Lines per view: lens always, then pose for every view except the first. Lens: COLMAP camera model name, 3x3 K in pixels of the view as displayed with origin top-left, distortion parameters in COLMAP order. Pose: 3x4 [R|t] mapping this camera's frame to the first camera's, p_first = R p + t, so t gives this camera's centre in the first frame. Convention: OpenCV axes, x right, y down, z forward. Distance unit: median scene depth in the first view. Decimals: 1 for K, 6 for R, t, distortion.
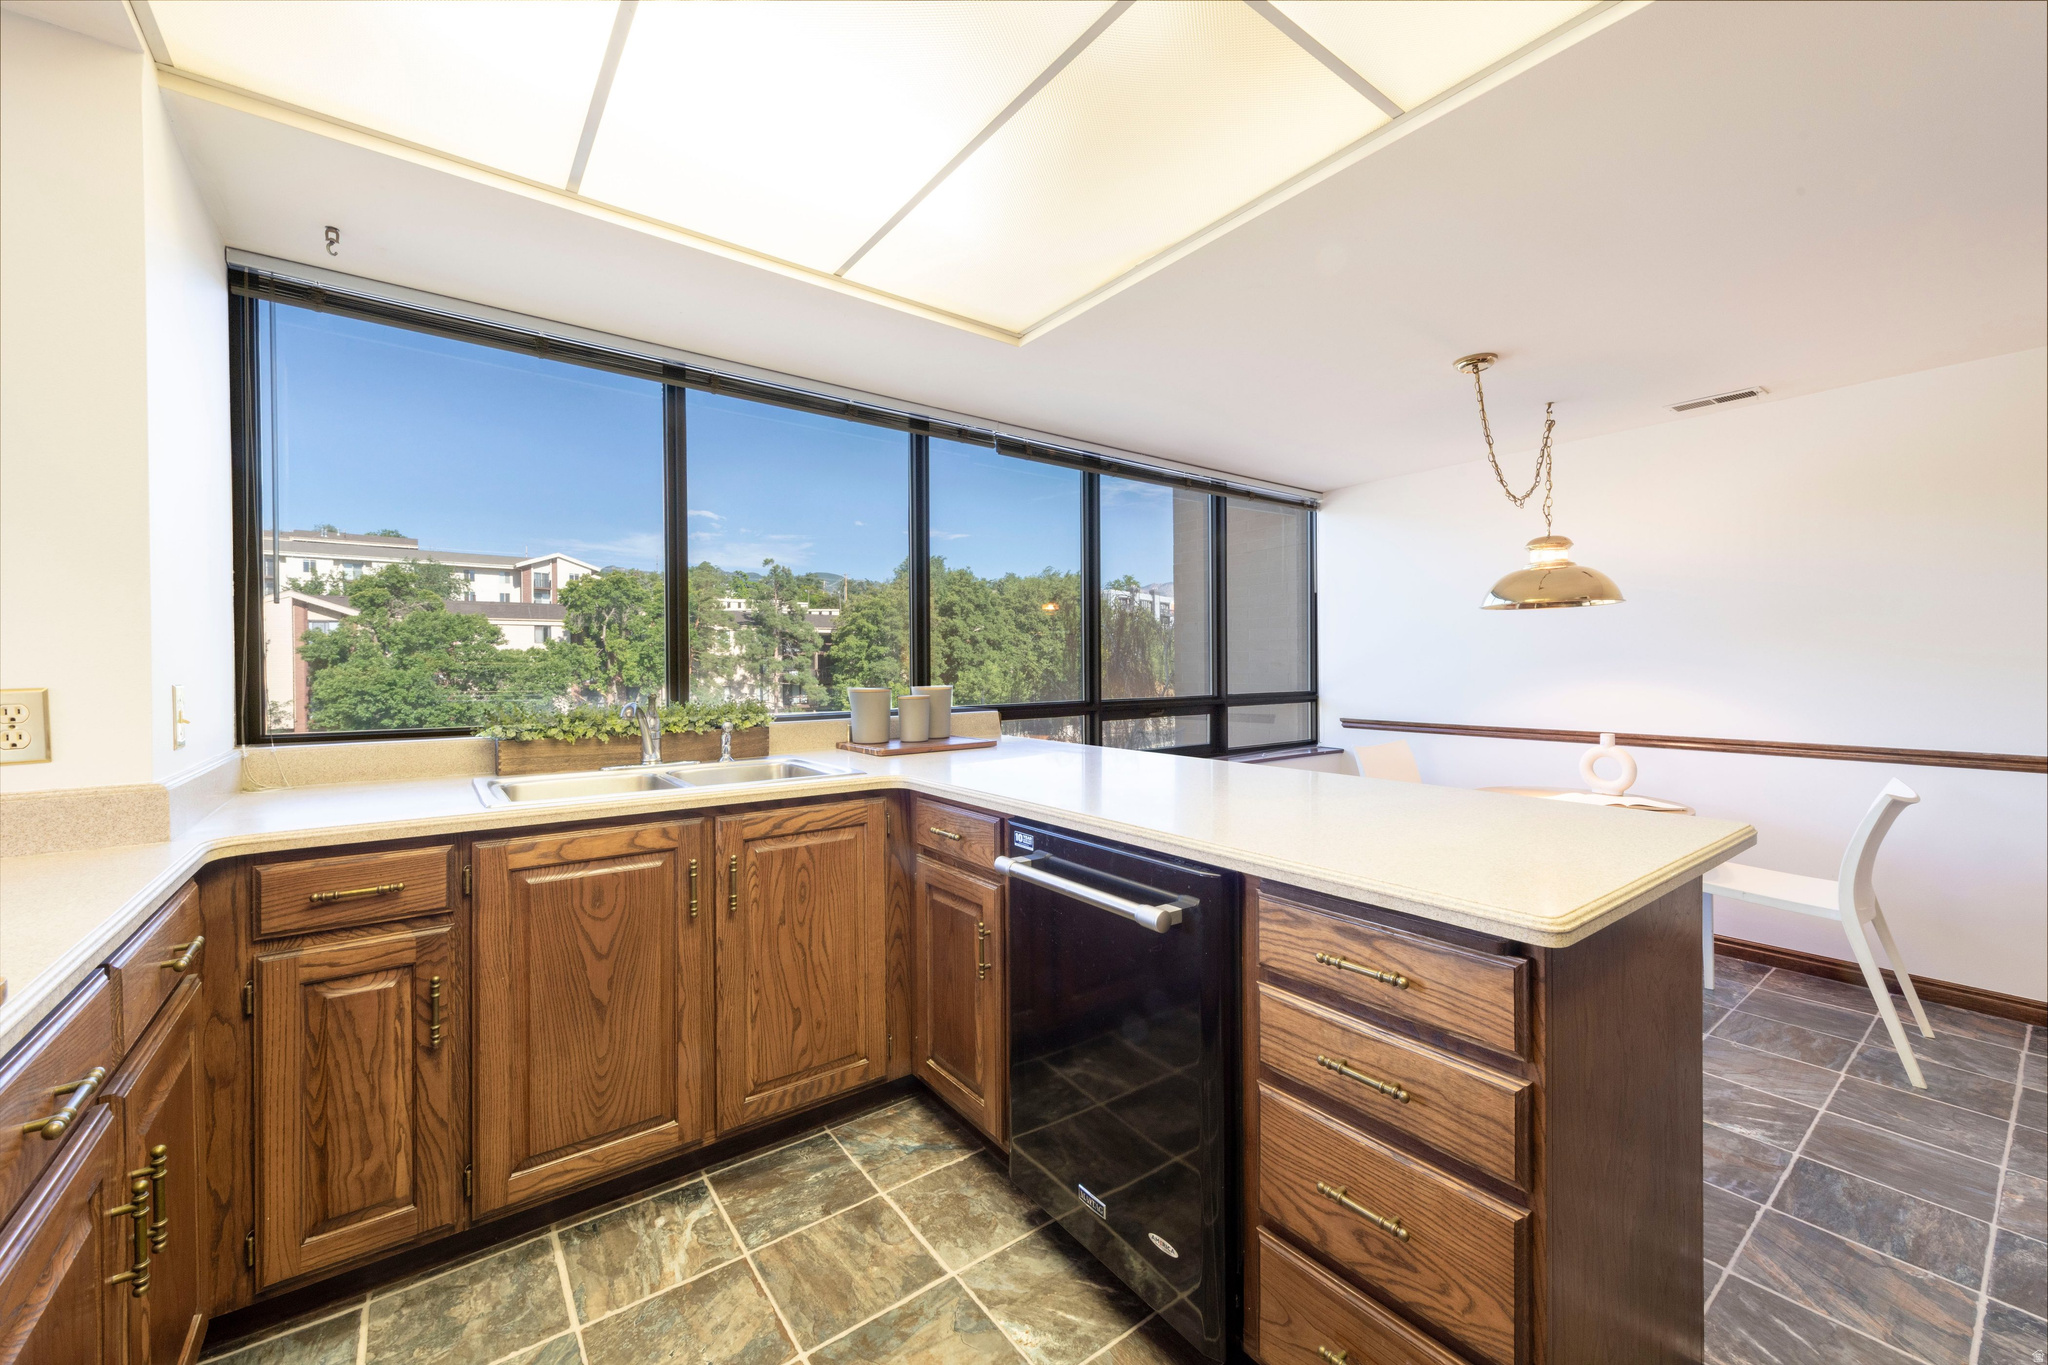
lens RADIAL K [[800.5, 0, 1015.8], [0, 800.5, 672.0], [0, 0, 1]] dist [0.013907, 0.000044]
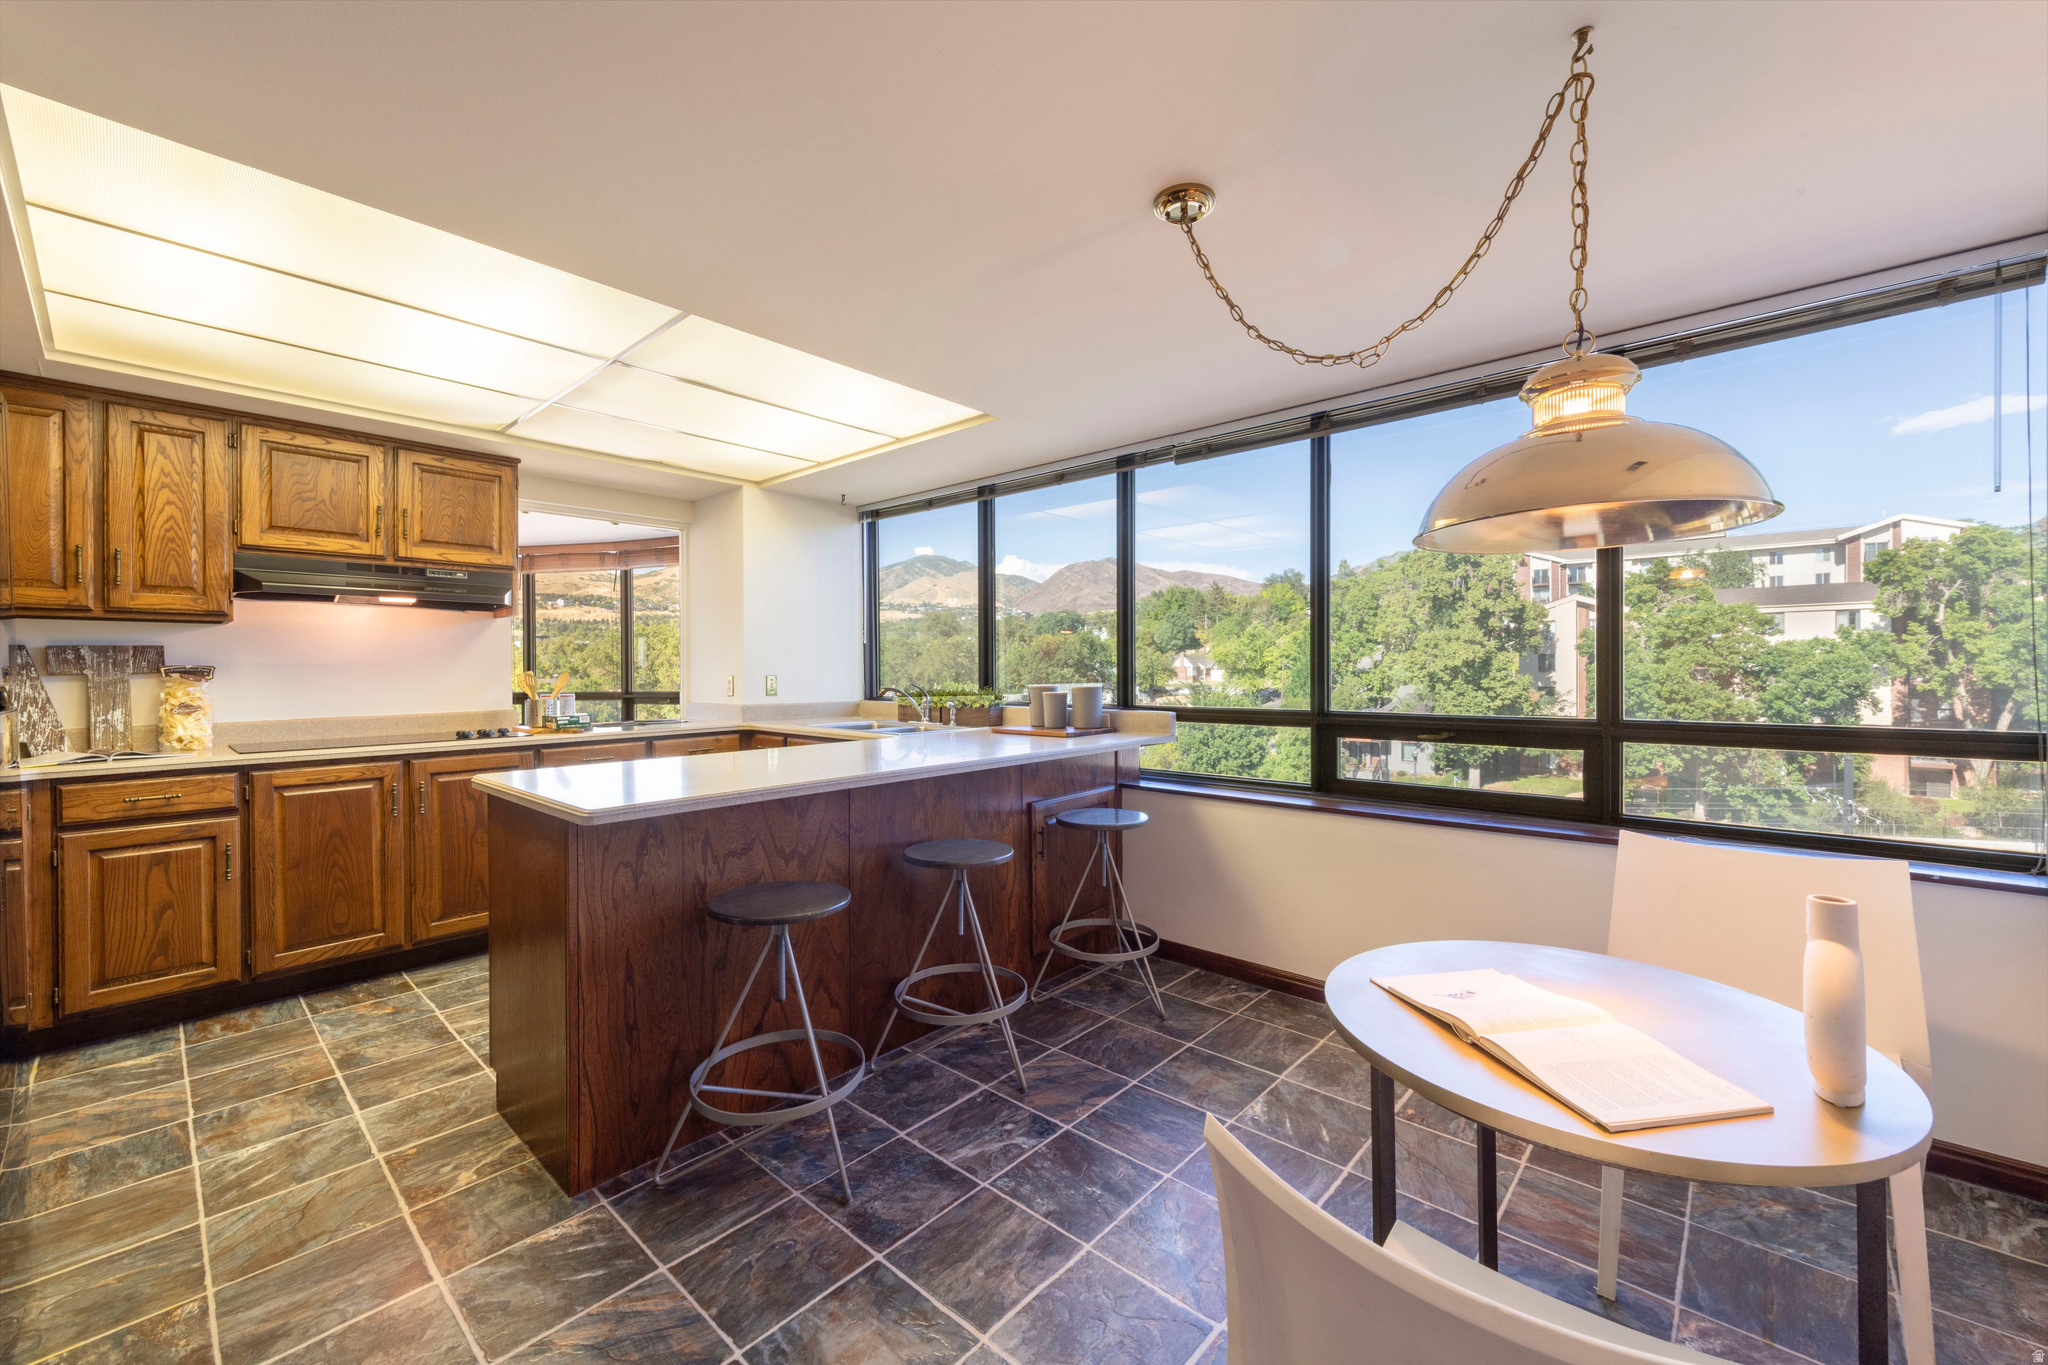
lens RADIAL K [[804.1, 0, 1035.0], [0, 804.1, 676.3], [0, 0, 1]] dist [-0.003030, -0.000735]
pose [[0.193308, 0.013131, -0.981050, 0.285768], [-0.001414, 0.999913, 0.013105, -0.000464], [0.981137, -0.001146, 0.193309, 0.247158]]
